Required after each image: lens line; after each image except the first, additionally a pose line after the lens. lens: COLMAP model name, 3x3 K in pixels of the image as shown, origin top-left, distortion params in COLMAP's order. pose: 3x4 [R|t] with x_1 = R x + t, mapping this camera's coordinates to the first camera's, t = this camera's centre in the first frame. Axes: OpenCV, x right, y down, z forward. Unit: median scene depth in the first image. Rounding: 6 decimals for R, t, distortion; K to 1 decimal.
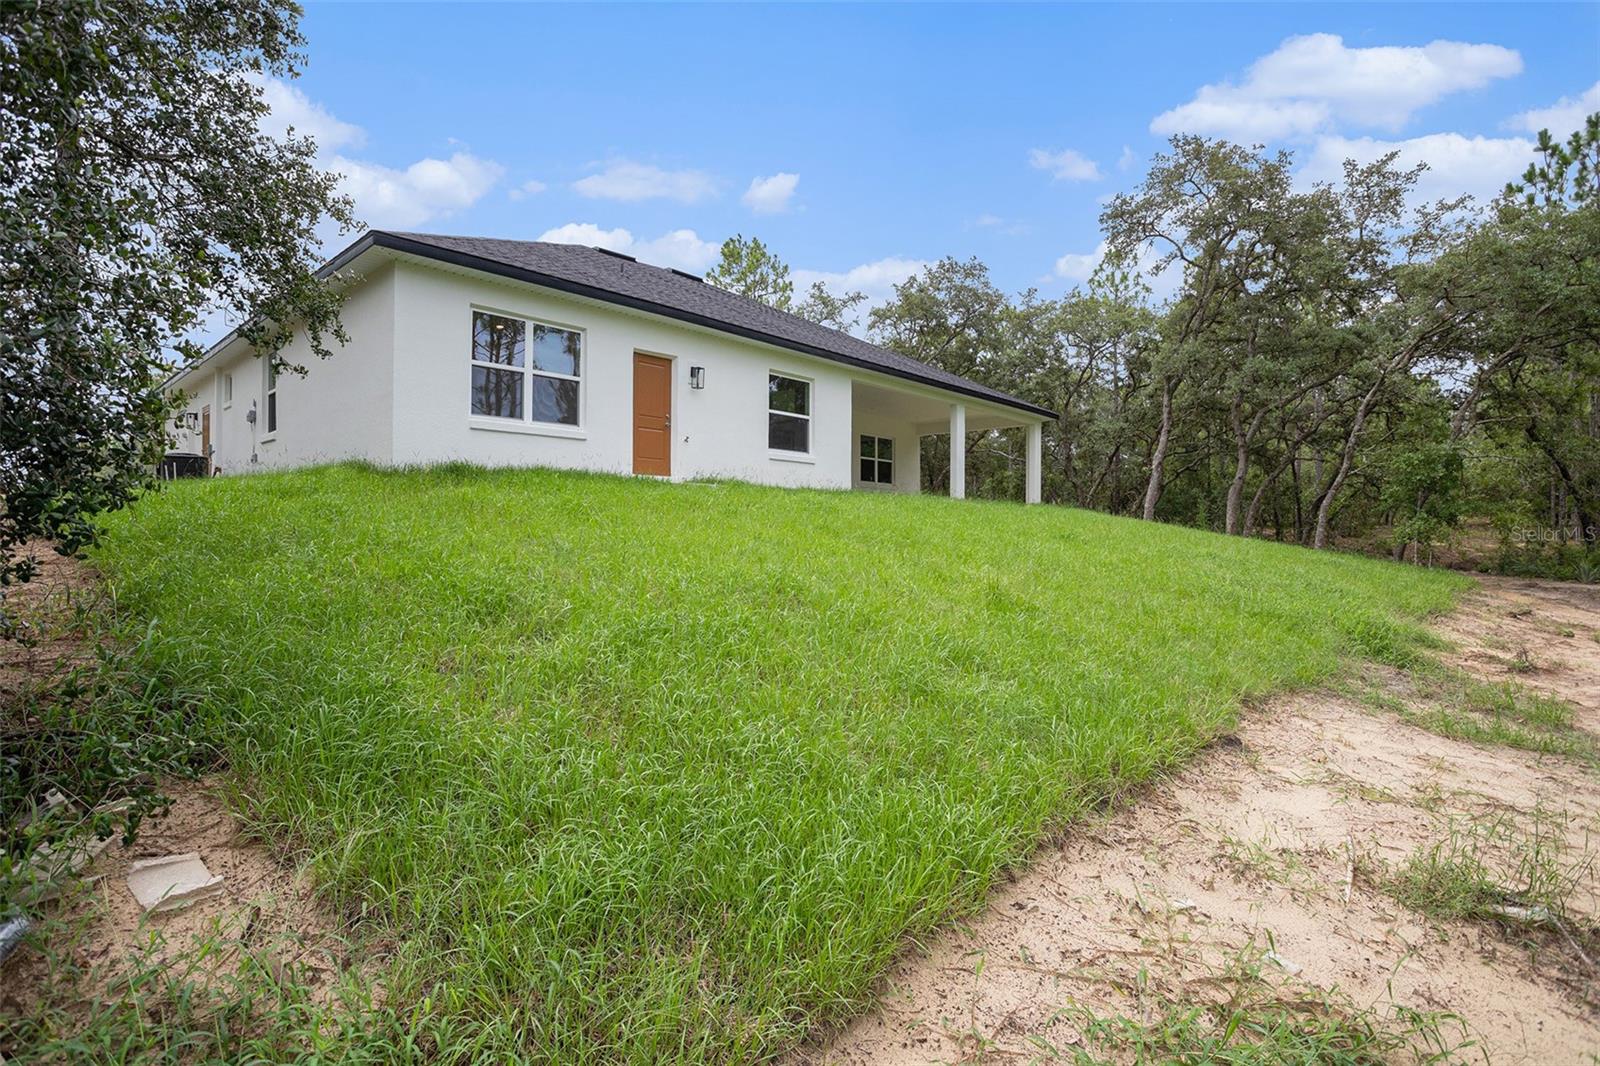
lens RADIAL K [[819.7, 0, 794.4], [0, 819.7, 540.0], [0, 0, 1]] dist [-0.040200, 0.021585]
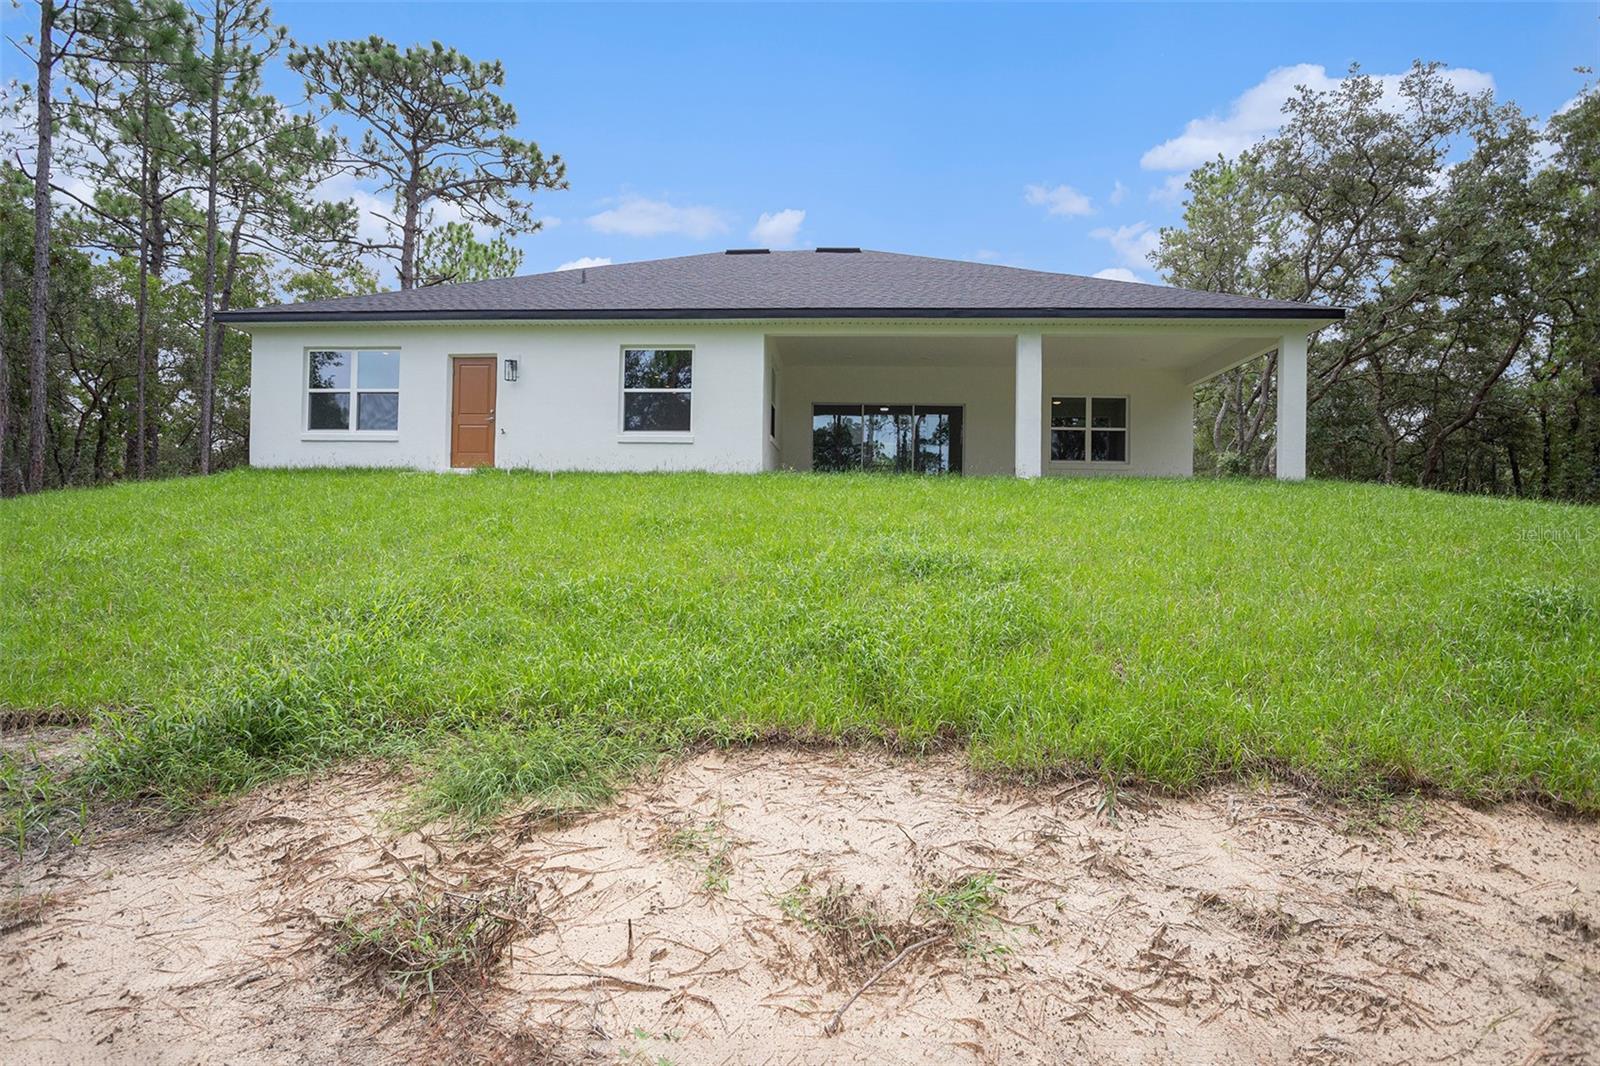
lens RADIAL K [[819.7, 0, 796.5], [0, 819.7, 518.7], [0, 0, 1]] dist [-0.040200, 0.021585]
pose [[0.602377, -0.014640, -0.798078, 0.918359], [-0.019663, 0.999256, -0.033172, 0.014754], [0.797970, 0.035675, 0.601641, 0.682129]]
